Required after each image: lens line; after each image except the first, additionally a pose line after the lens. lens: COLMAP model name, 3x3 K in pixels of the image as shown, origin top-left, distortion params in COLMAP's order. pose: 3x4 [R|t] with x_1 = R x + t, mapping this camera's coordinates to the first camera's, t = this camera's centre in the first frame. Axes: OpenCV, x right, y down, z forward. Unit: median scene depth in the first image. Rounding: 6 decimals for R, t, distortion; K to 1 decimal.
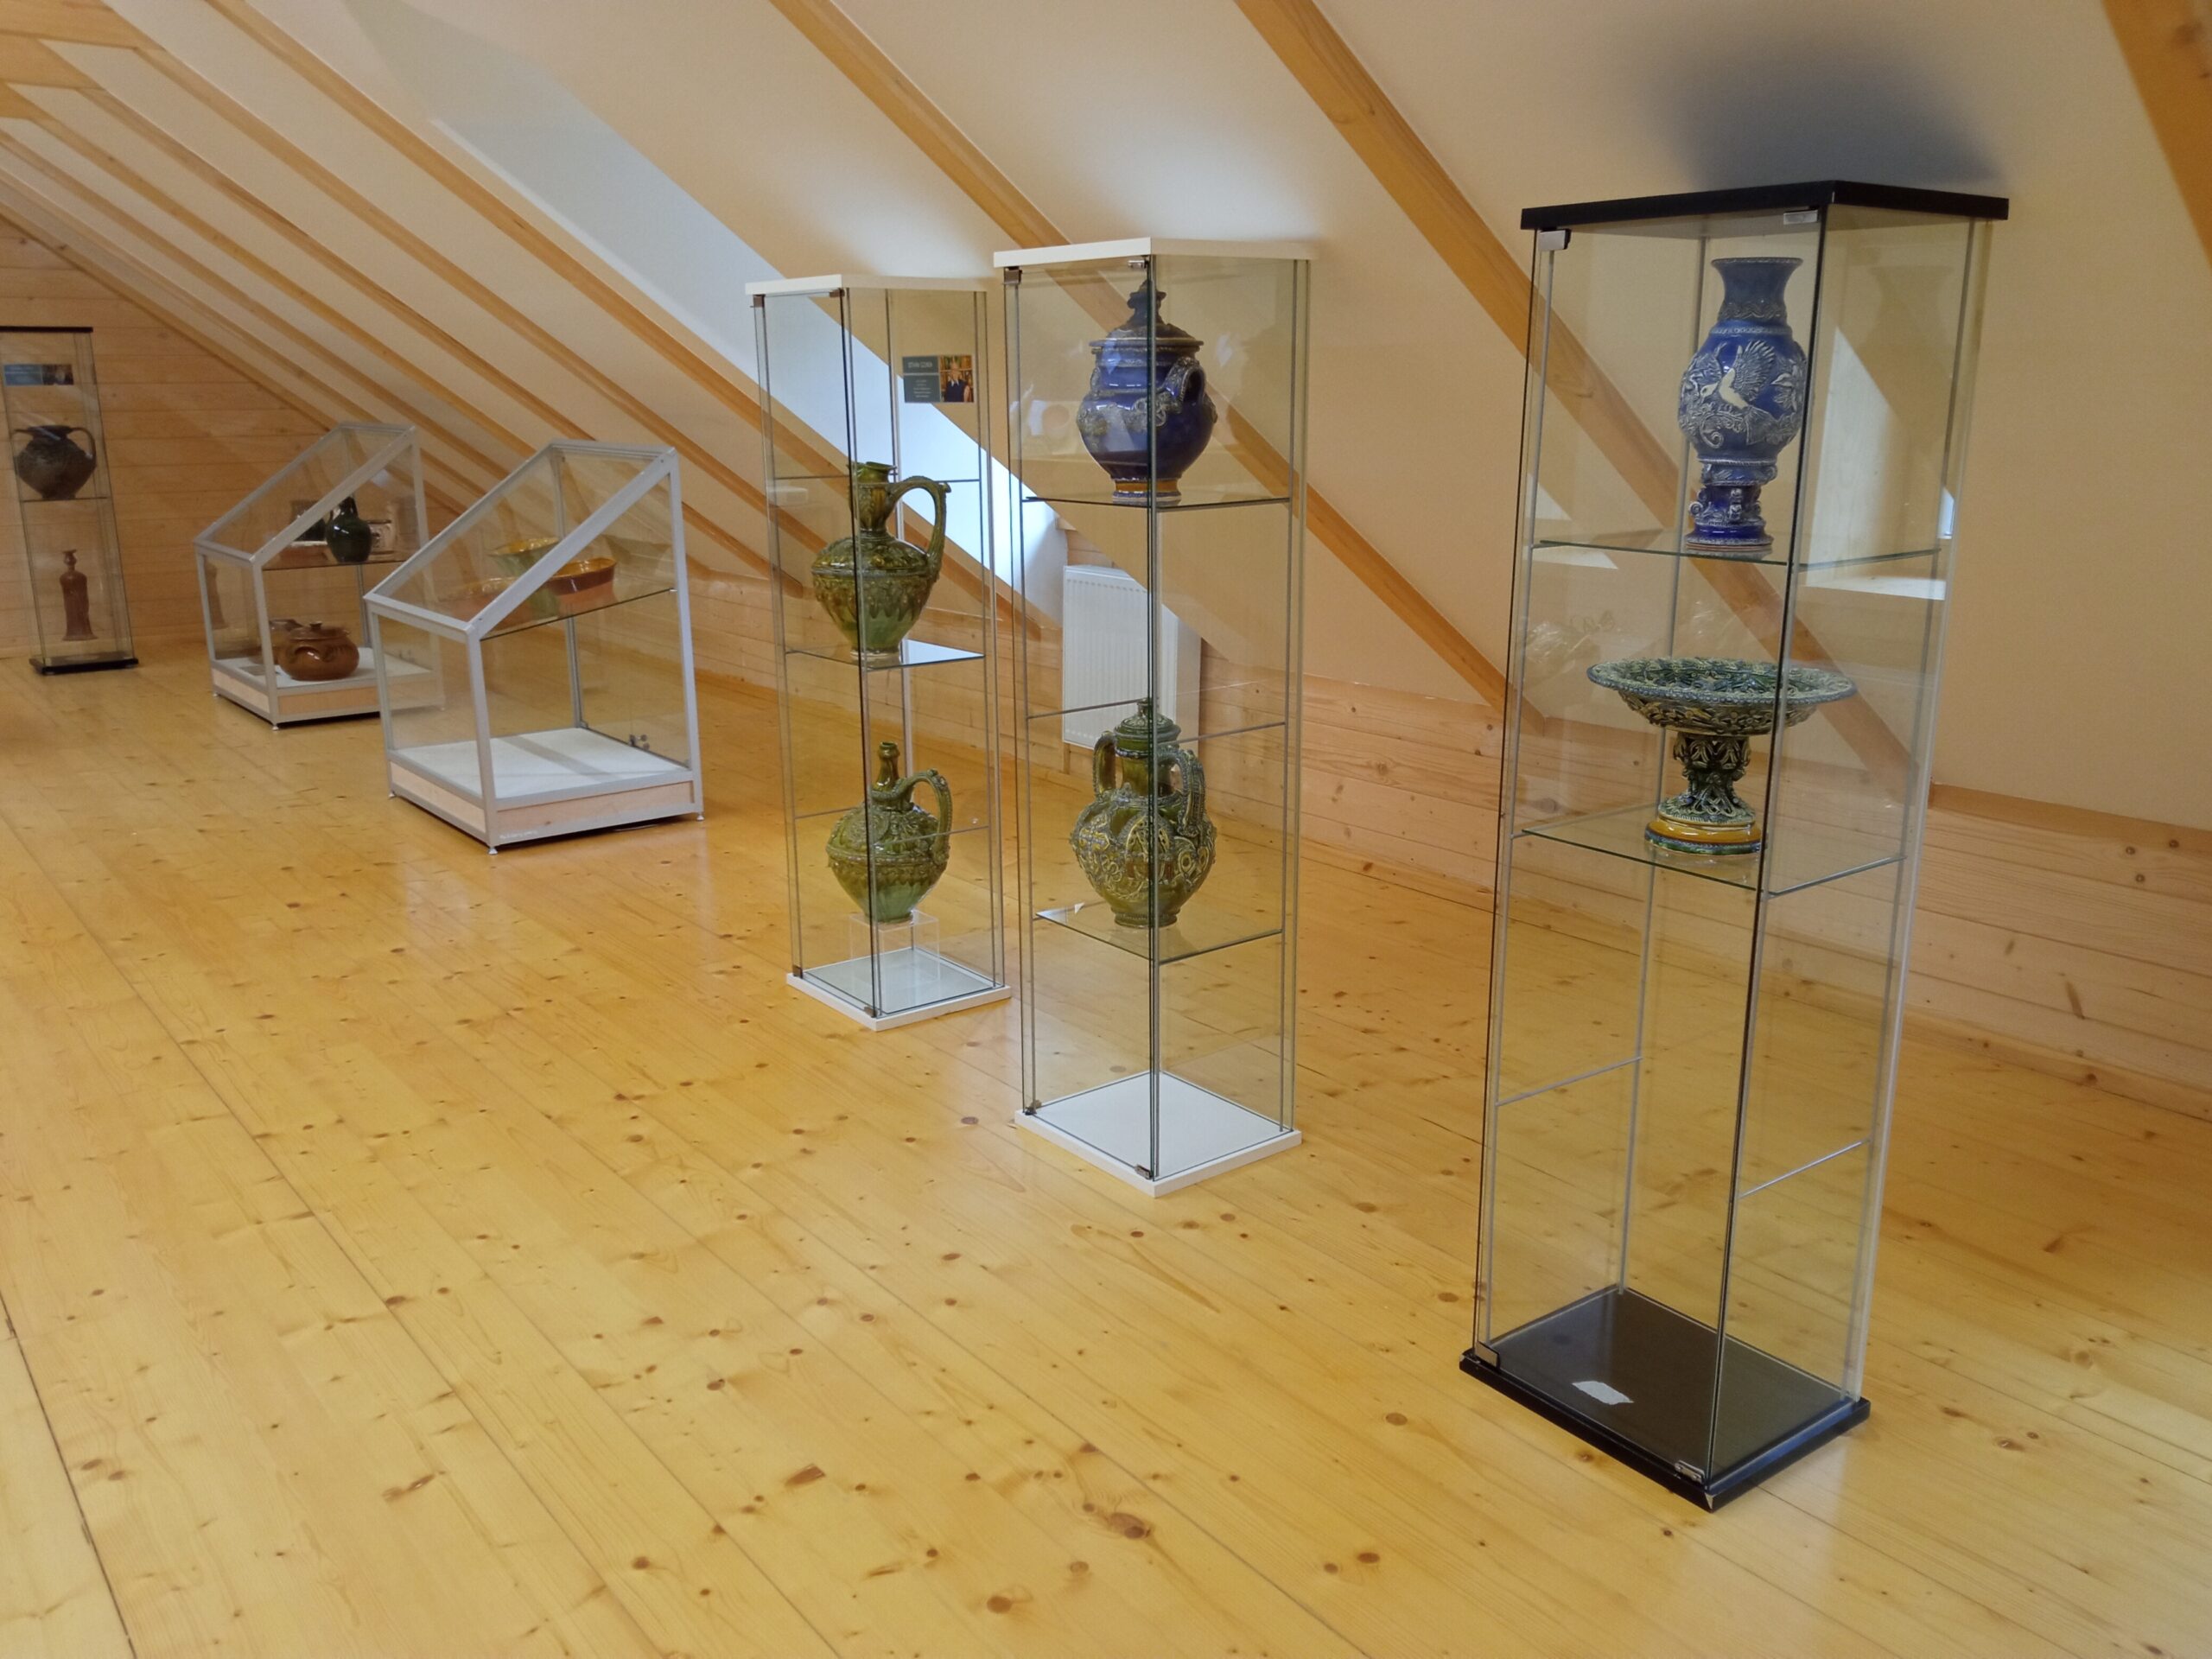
lens RADIAL K [[1809.9, 0, 1123.3], [0, 1809.9, 834.4], [0, 0, 1]] dist [-0.011272, -0.010115]
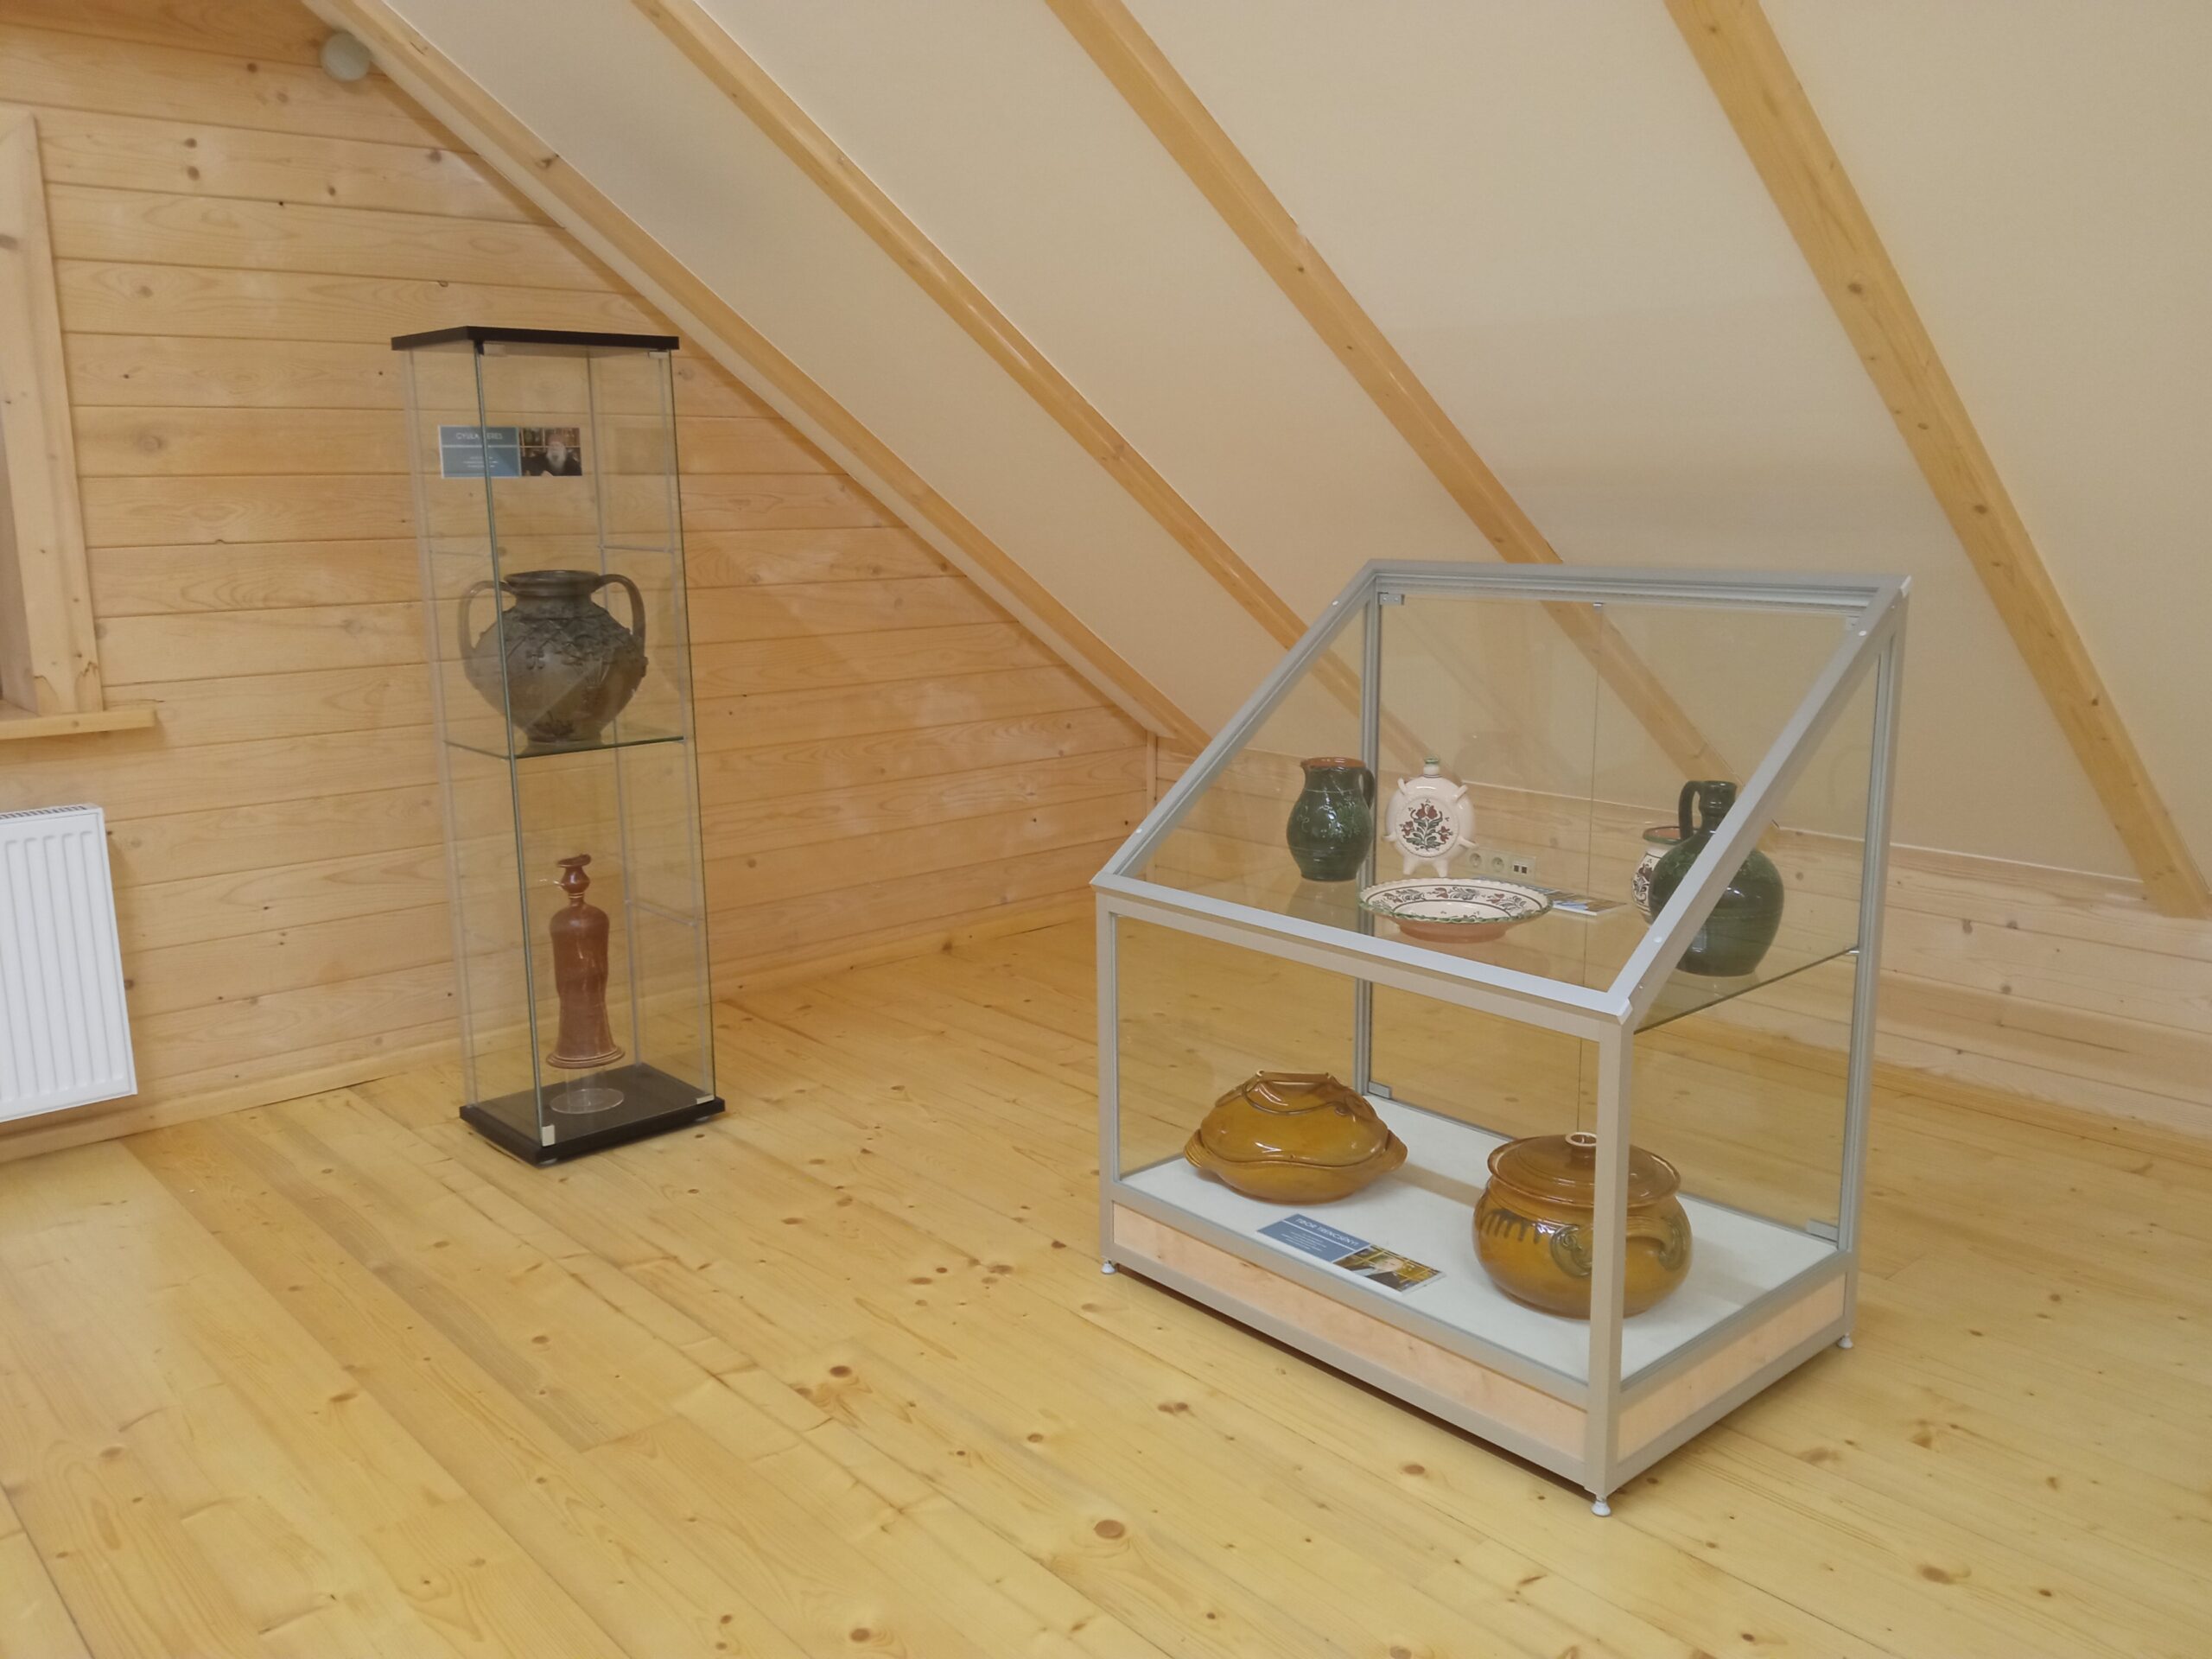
lens RADIAL K [[1809.9, 0, 1090.8], [0, 1809.9, 825.0], [0, 0, 1]] dist [-0.011272, -0.010115]
pose [[0.993750, -0.016142, 0.110453, -0.473577], [0.021555, 0.998615, -0.047992, -0.132043], [-0.109525, 0.050073, 0.992722, 0.516707]]
